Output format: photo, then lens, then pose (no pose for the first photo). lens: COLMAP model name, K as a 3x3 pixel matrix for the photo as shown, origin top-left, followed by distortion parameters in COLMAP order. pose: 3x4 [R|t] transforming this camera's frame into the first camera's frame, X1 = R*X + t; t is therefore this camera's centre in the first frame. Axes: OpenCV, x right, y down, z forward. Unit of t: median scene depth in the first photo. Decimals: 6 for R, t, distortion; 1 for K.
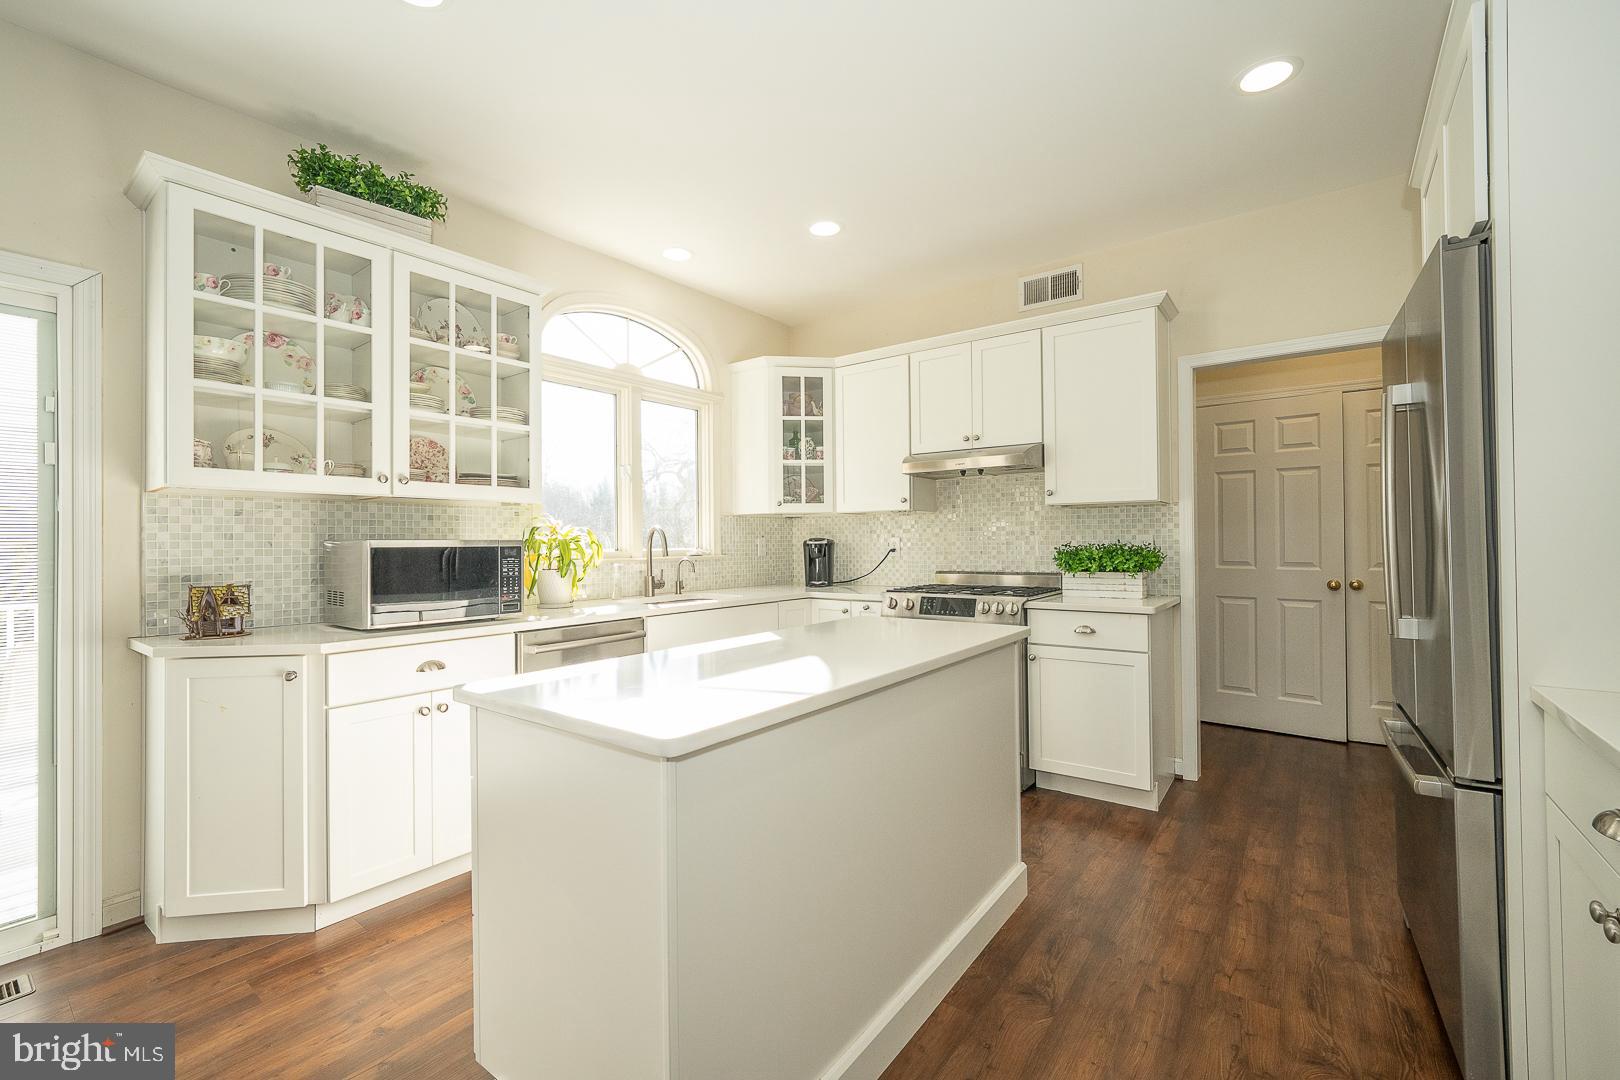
lens RADIAL K [[679.3, 0, 811.2], [0, 679.3, 535.8], [0, 0, 1]] dist [-0.007068, -0.000082]
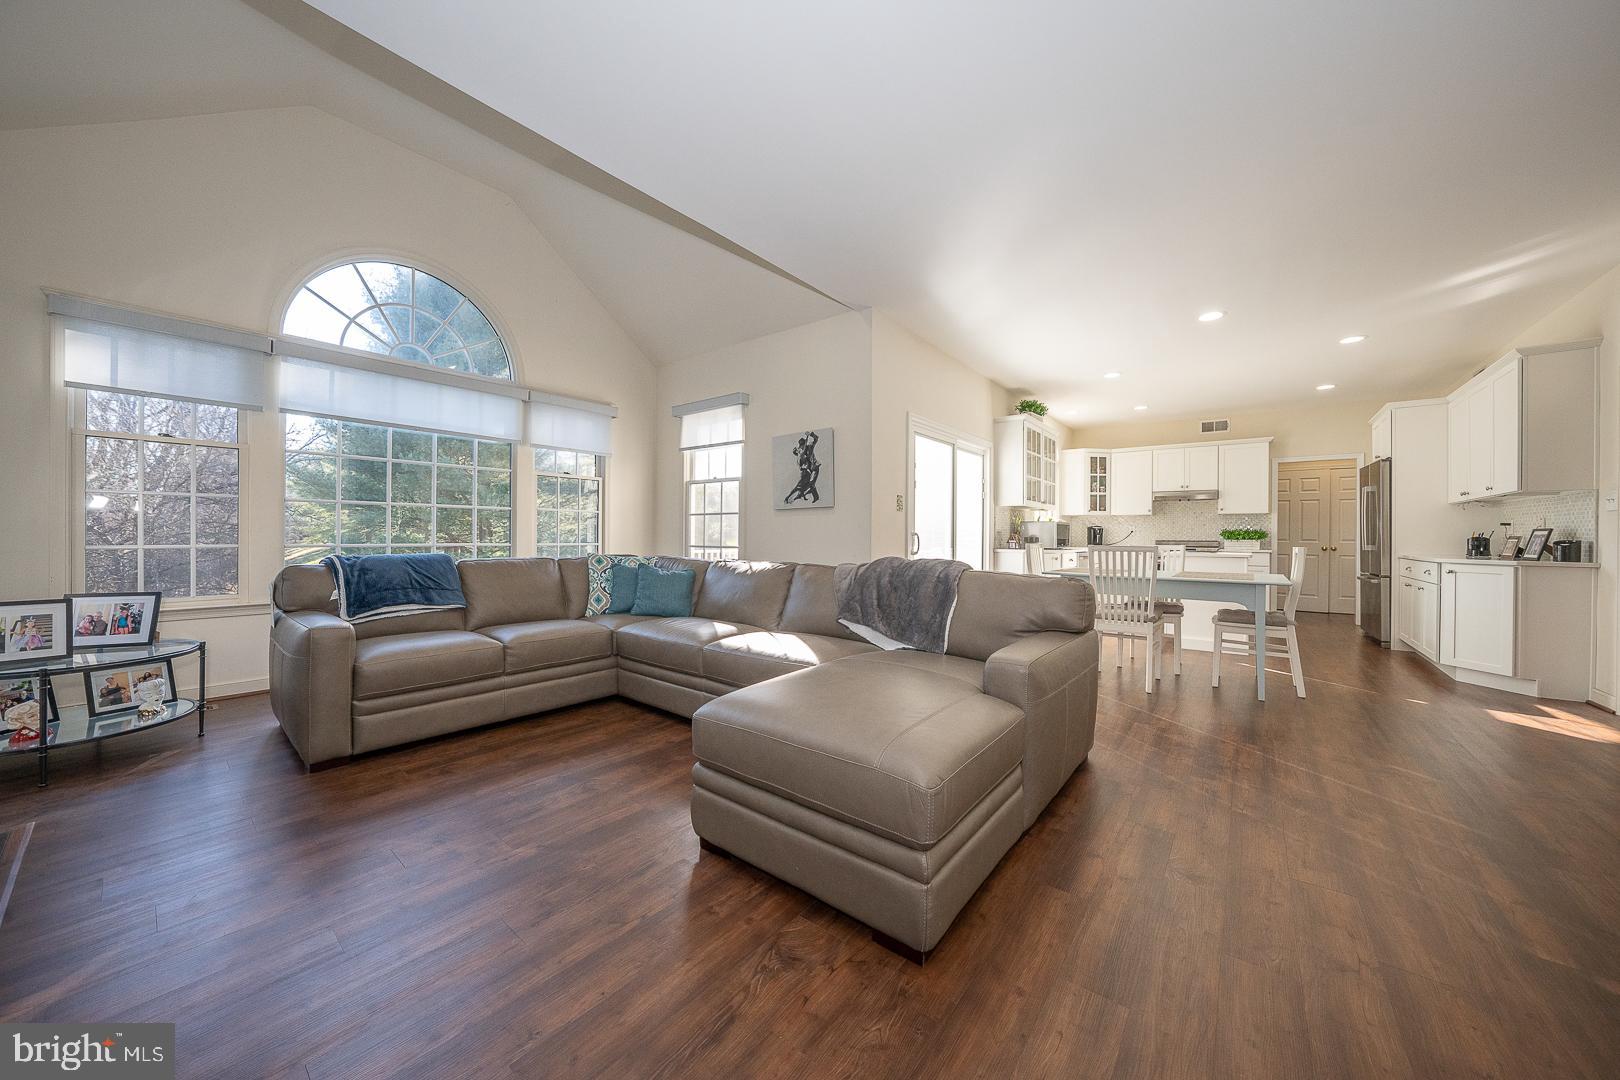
lens RADIAL K [[557.5, 0, 811.2], [0, 557.5, 535.3], [0, 0, 1]] dist [-0.031505, 0.007129]
pose [[0.999519, 0.017538, -0.025559, -1.180726], [-0.017360, 0.999823, 0.007189, 0.049633], [0.025681, -0.006742, 0.999647, -1.163566]]
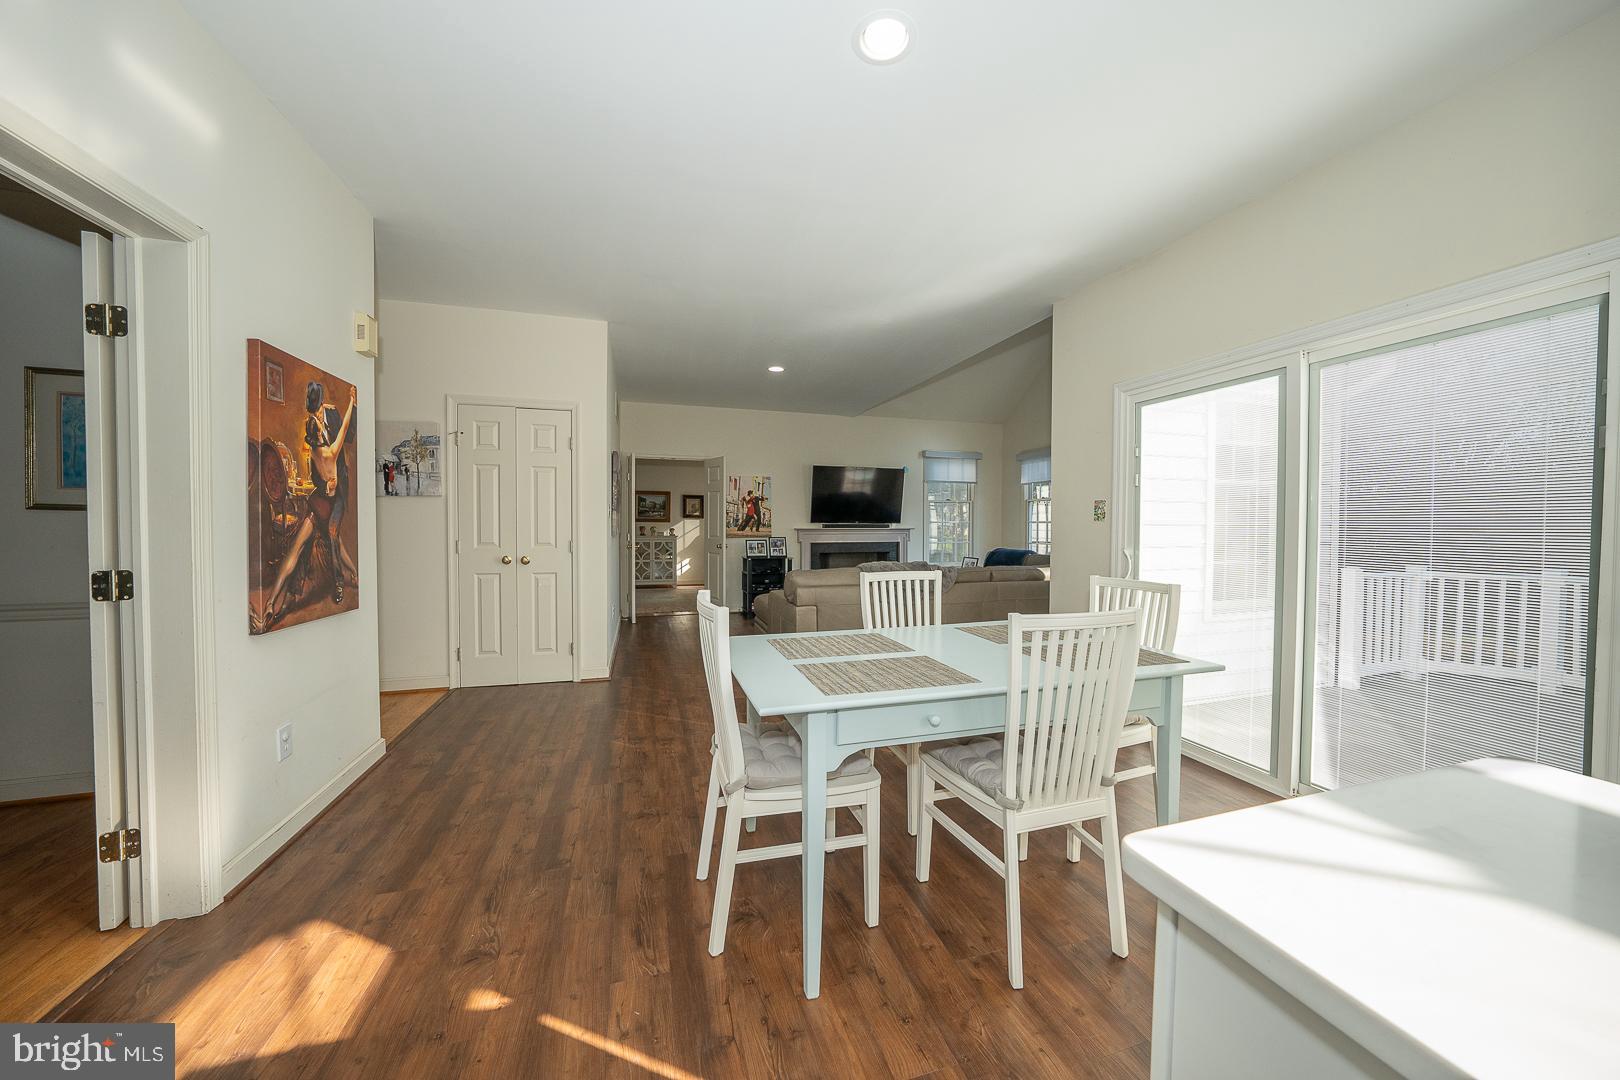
lens RADIAL K [[557.5, 0, 811.2], [0, 557.5, 535.3], [0, 0, 1]] dist [-0.031505, 0.007129]
pose [[-0.590750, 0.024350, -0.806487, 0.116833], [0.007125, 0.999663, 0.024964, -0.004048], [0.806823, 0.009001, -0.590725, 0.320065]]
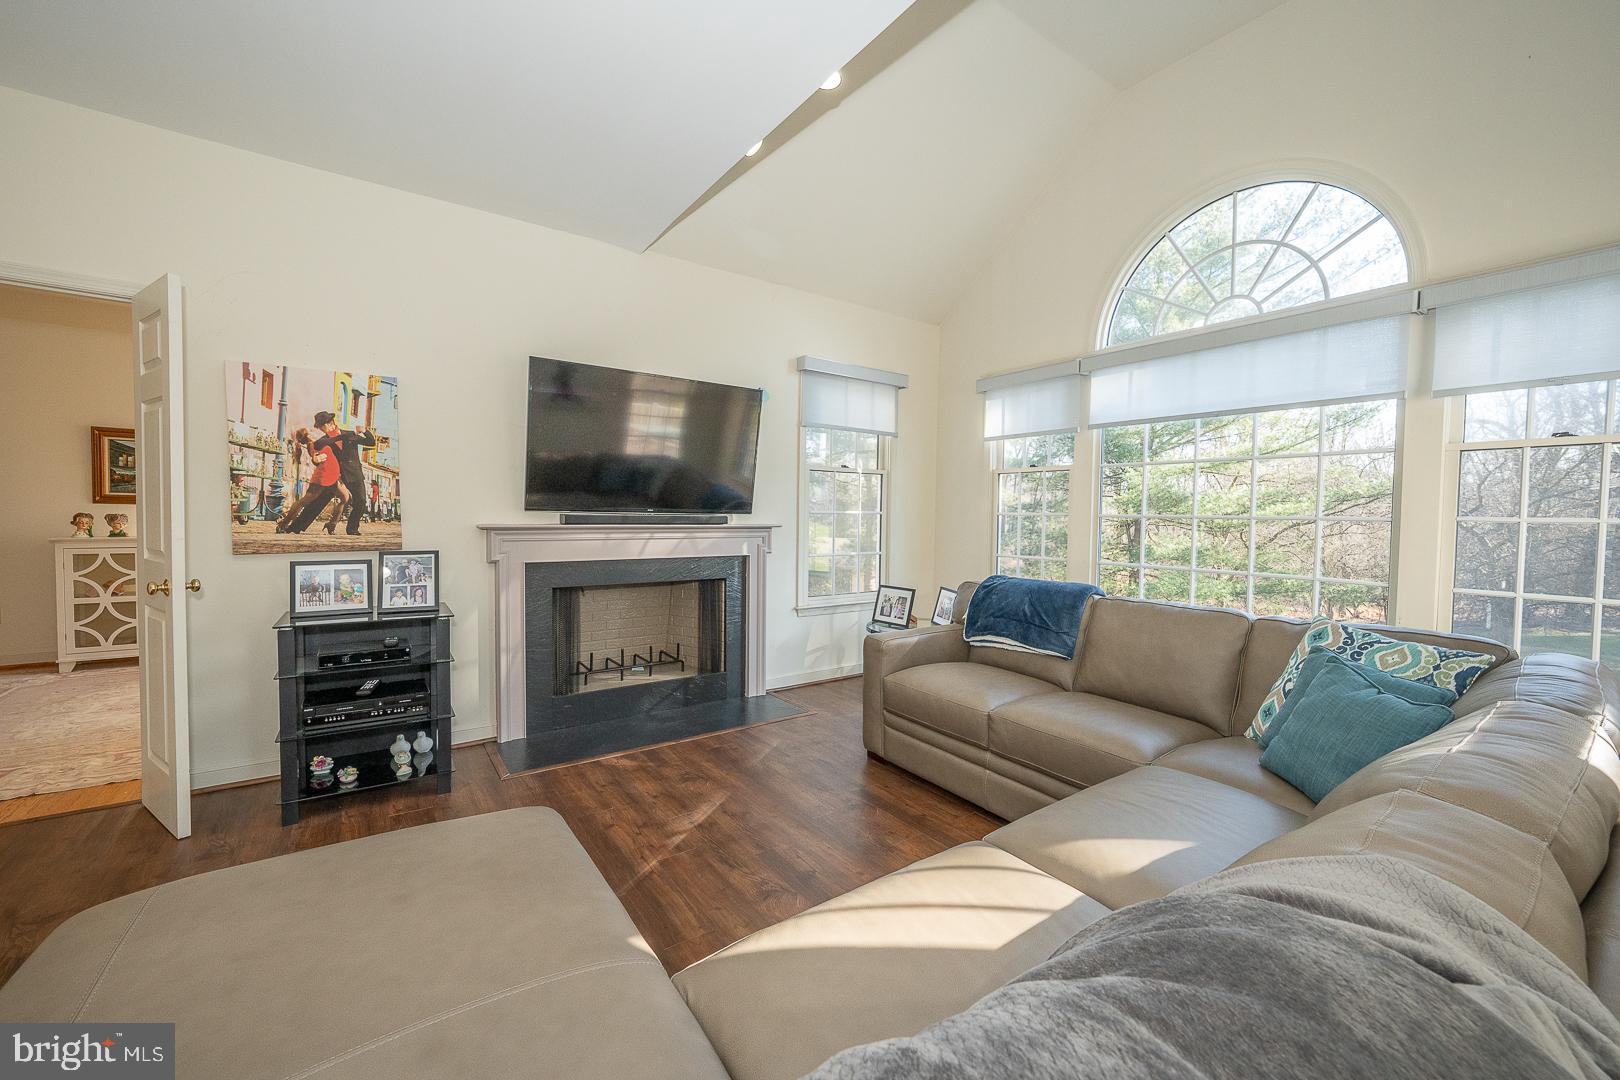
lens RADIAL K [[631.1, 0, 808.1], [0, 631.1, 531.3], [0, 0, 1]] dist [-0.009172, 0.000238]
pose [[-0.304833, 0.031335, -0.951890, -0.914135], [-0.005450, 0.999385, 0.034644, -0.002631], [0.952390, 0.015749, -0.304475, -0.307281]]
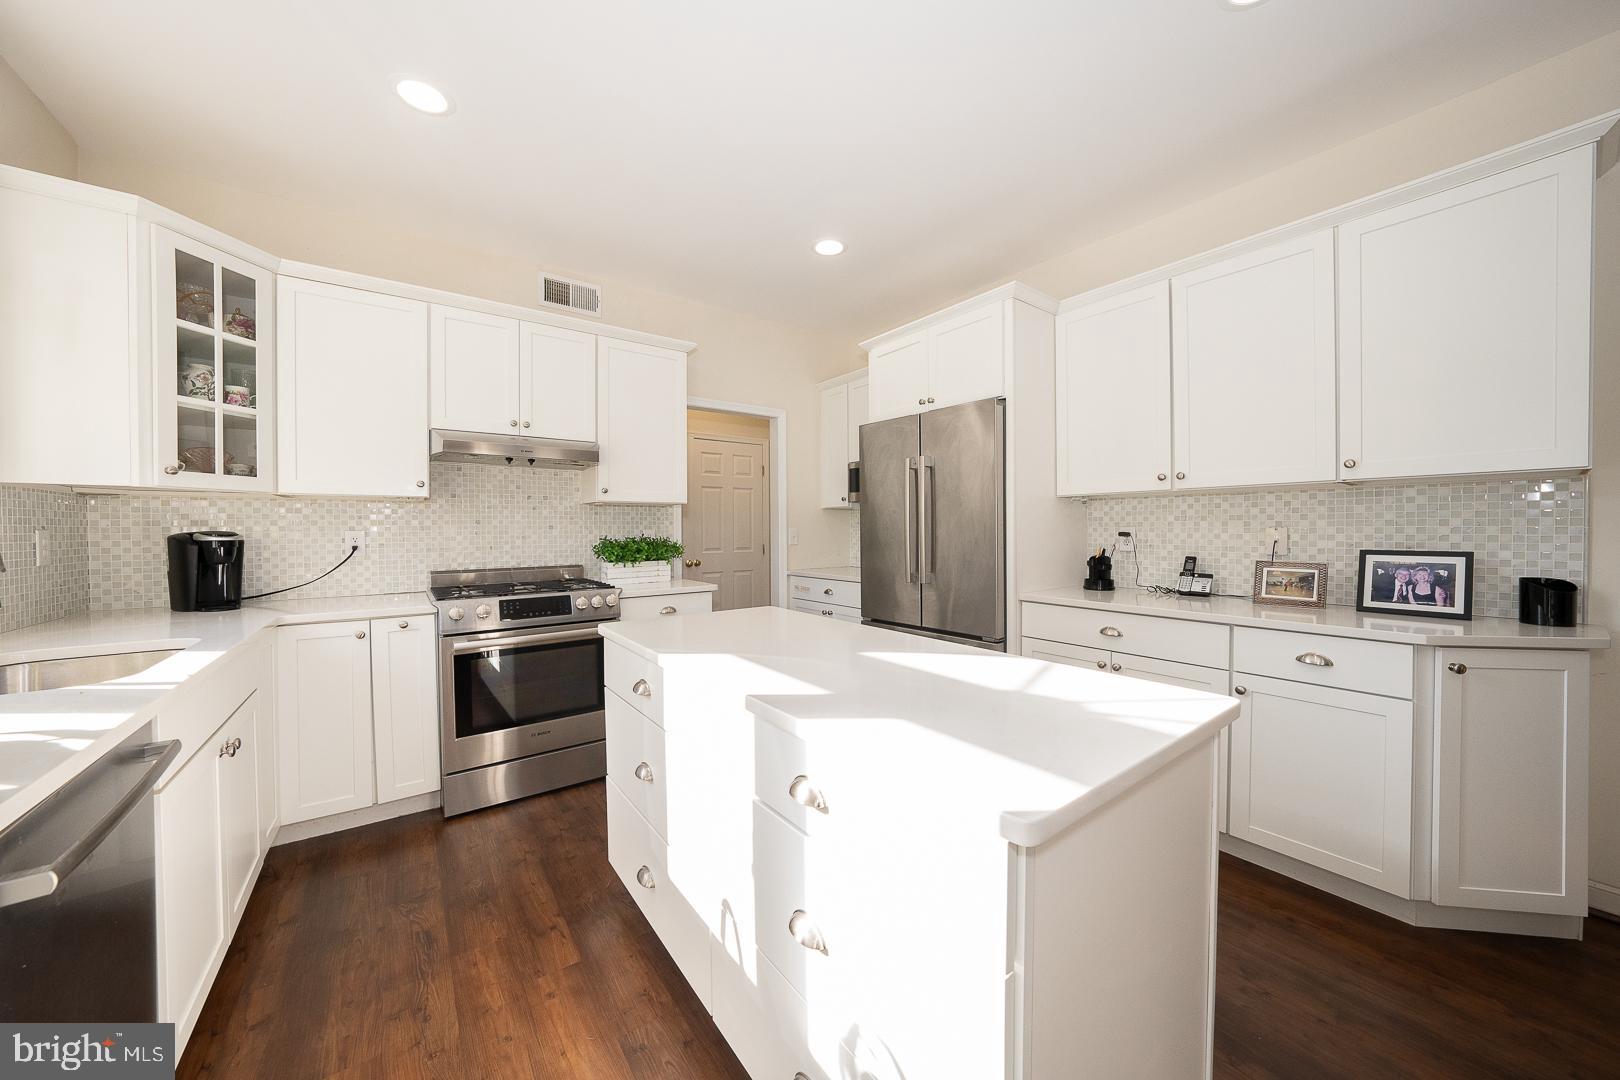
lens RADIAL K [[557.5, 0, 811.2], [0, 557.5, 535.3], [0, 0, 1]] dist [-0.031505, 0.007129]
pose [[0.281219, -0.003278, 0.959638, -0.405779], [-0.005635, 0.999971, 0.005067, 0.001645], [-0.959627, -0.006833, 0.281192, 0.440858]]
